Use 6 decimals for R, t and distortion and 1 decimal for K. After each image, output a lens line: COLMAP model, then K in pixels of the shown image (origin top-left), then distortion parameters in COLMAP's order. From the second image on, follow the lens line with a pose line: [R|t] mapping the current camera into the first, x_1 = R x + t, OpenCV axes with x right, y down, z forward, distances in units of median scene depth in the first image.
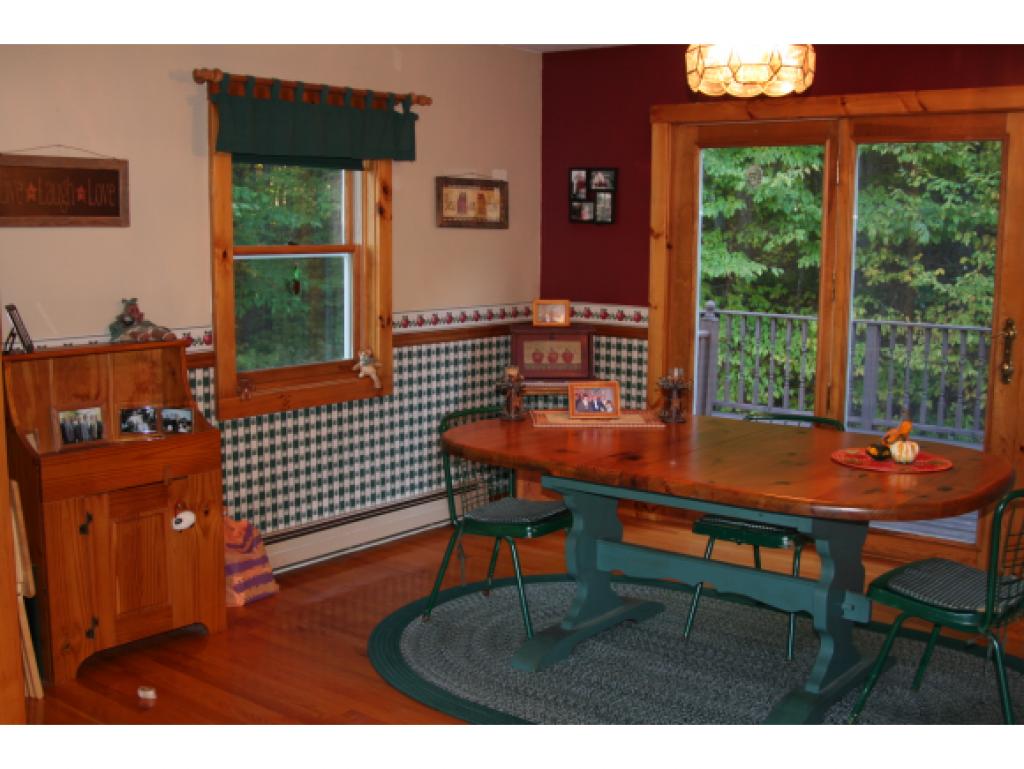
lens RADIAL K [[1157.5, 0, 512.0], [0, 1157.5, 384.5], [0, 0, 1]] dist [-0.145512, 0.015205]
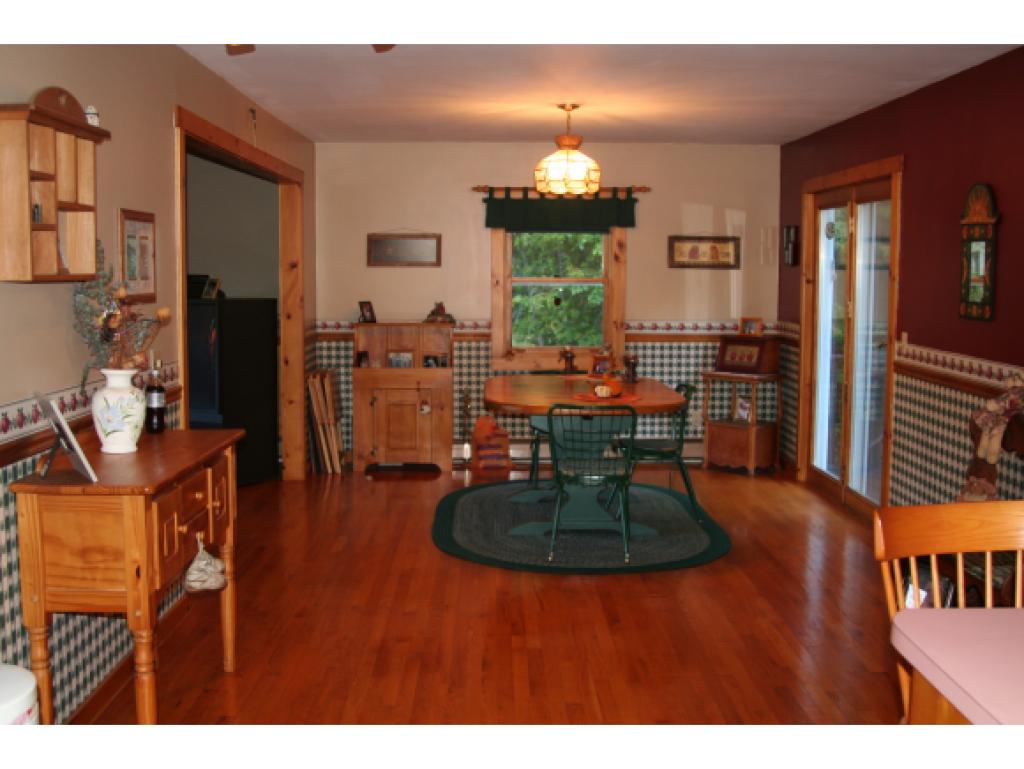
lens RADIAL K [[1157.5, 0, 512.0], [0, 1157.5, 384.5], [0, 0, 1]] dist [-0.145512, 0.015205]
pose [[0.629435, 0.072739, -0.773641, 1.019428], [-0.102373, 0.994693, 0.010233, 0.026773], [0.770280, 0.072759, 0.633541, -0.143892]]
